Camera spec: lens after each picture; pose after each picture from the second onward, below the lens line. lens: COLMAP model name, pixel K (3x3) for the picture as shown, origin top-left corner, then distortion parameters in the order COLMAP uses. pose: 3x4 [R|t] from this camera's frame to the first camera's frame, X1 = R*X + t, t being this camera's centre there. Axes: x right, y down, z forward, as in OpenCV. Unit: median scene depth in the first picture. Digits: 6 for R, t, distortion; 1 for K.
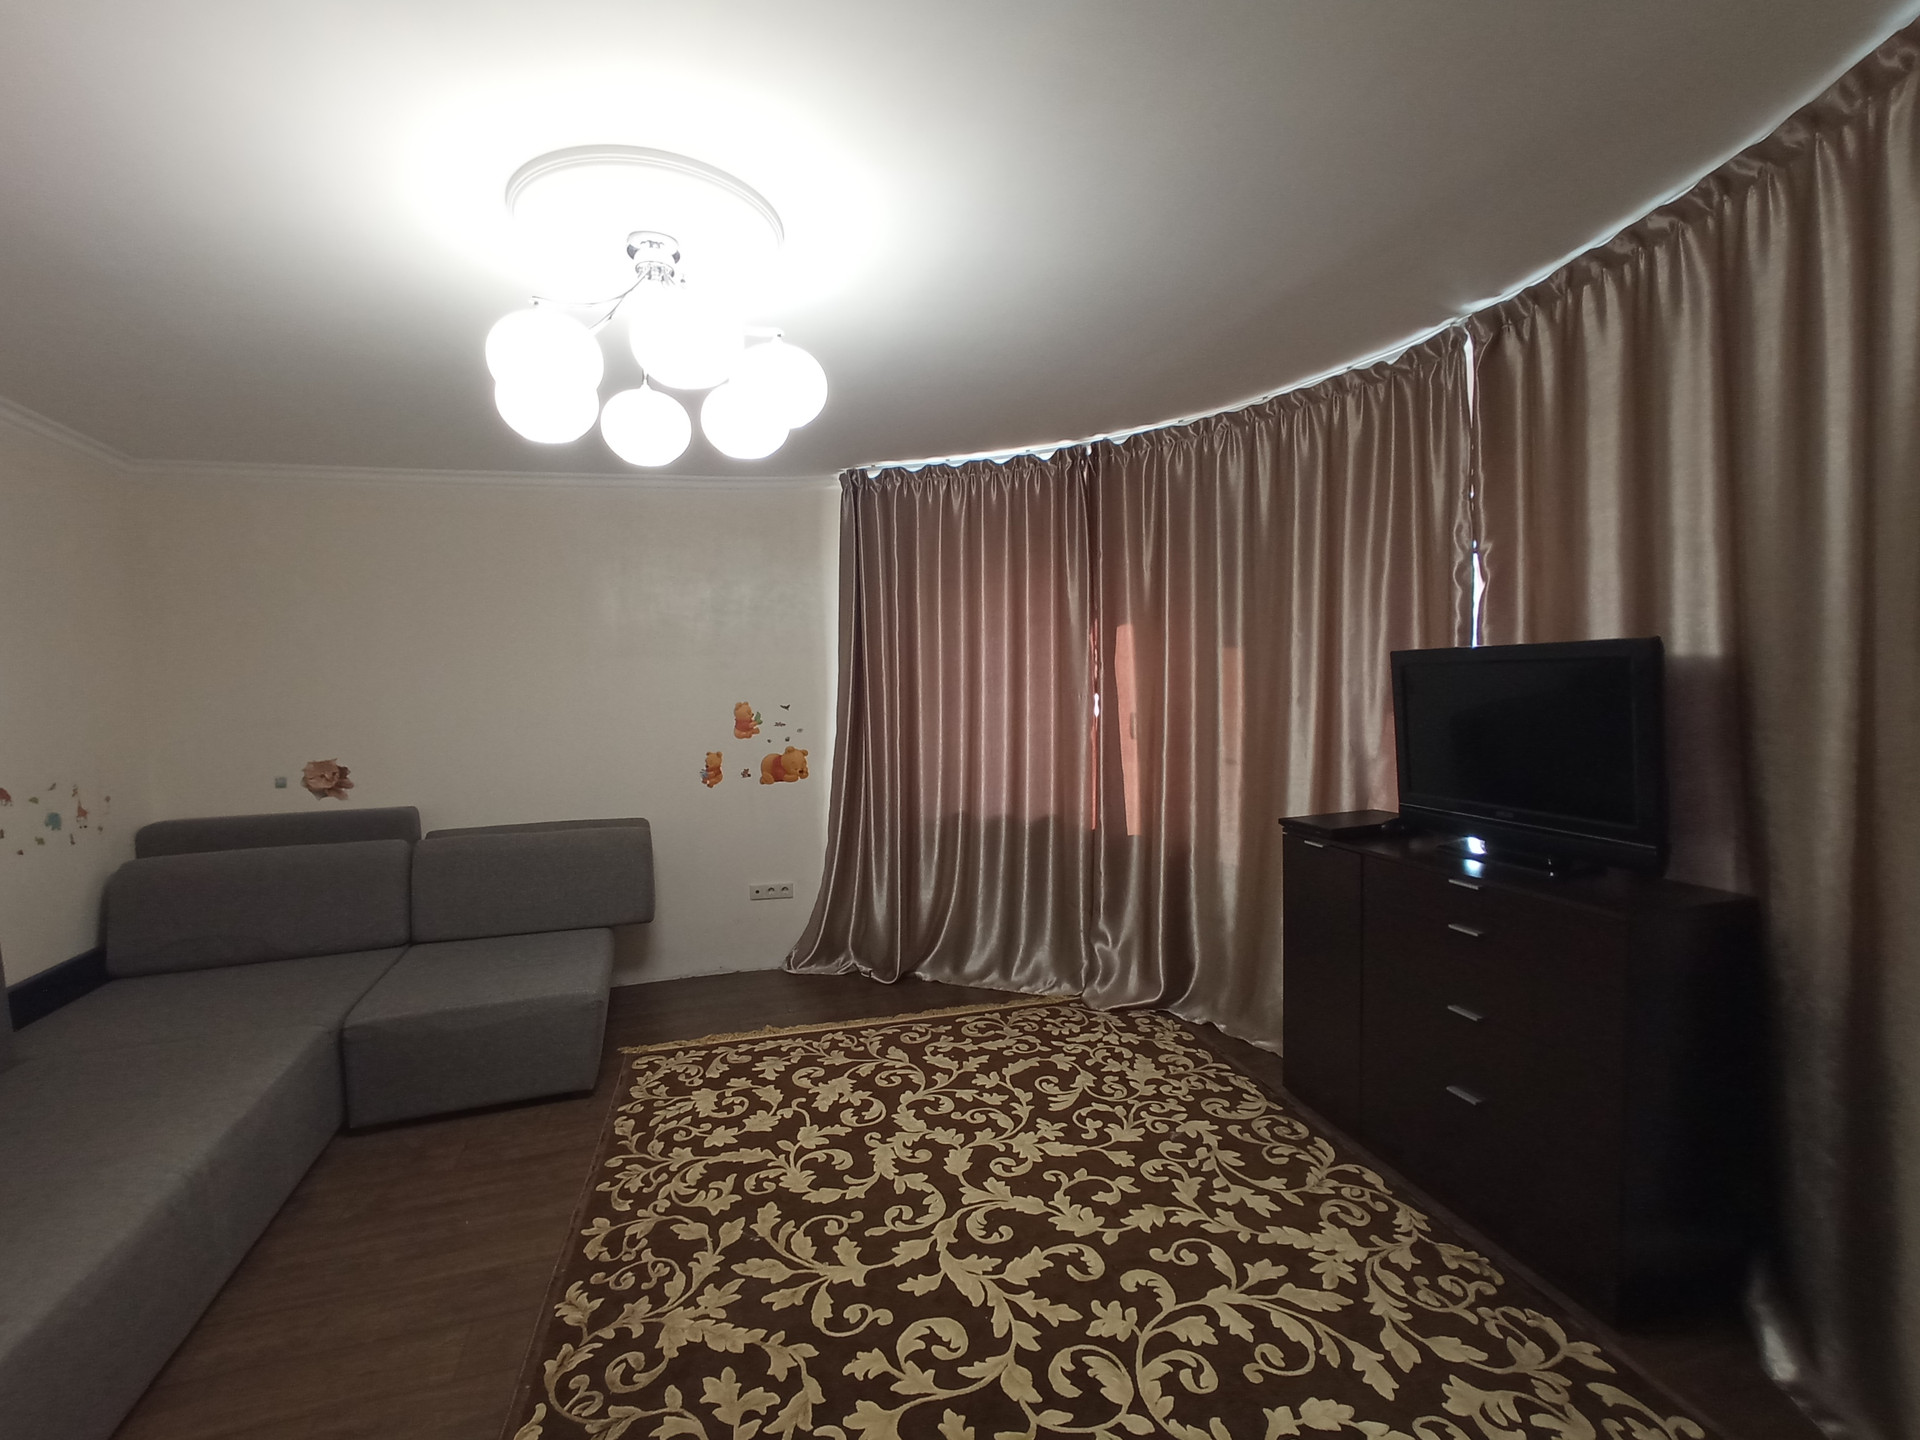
lens RADIAL K [[854.3, 0, 970.0], [0, 854.3, 696.6], [0, 0, 1]] dist [-0.056029, 0.031277]
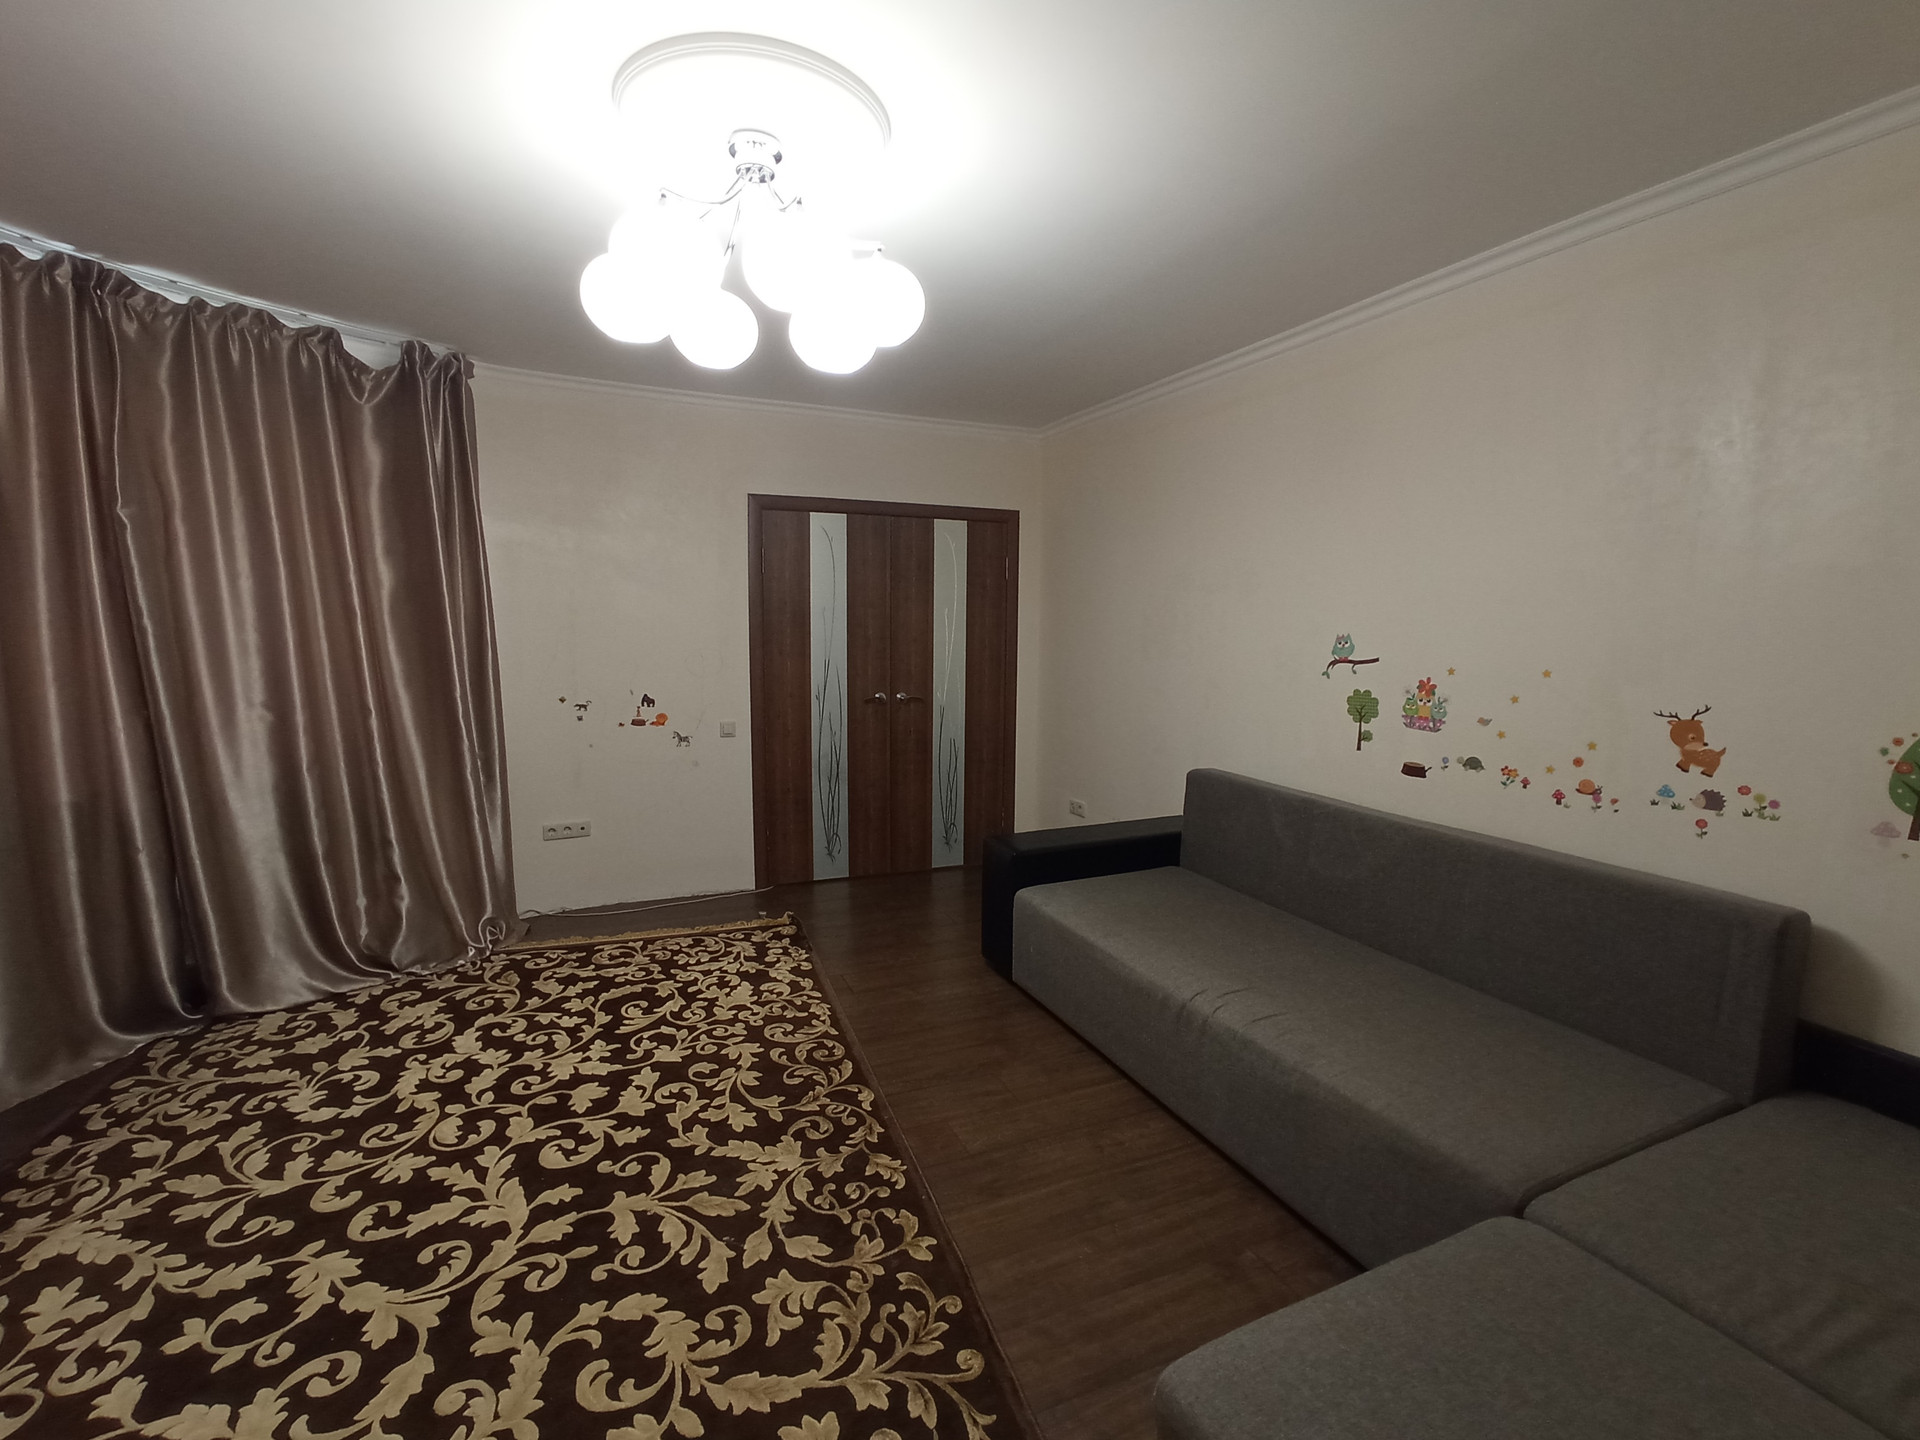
lens RADIAL K [[870.0, 0, 962.0], [0, 870.0, 730.2], [0, 0, 1]] dist [-0.037485, 0.016545]
pose [[-0.997315, 0.024588, -0.068983, -0.394864], [0.014722, 0.990037, 0.140037, 0.002271], [0.071739, 0.138646, -0.987740, 1.598705]]
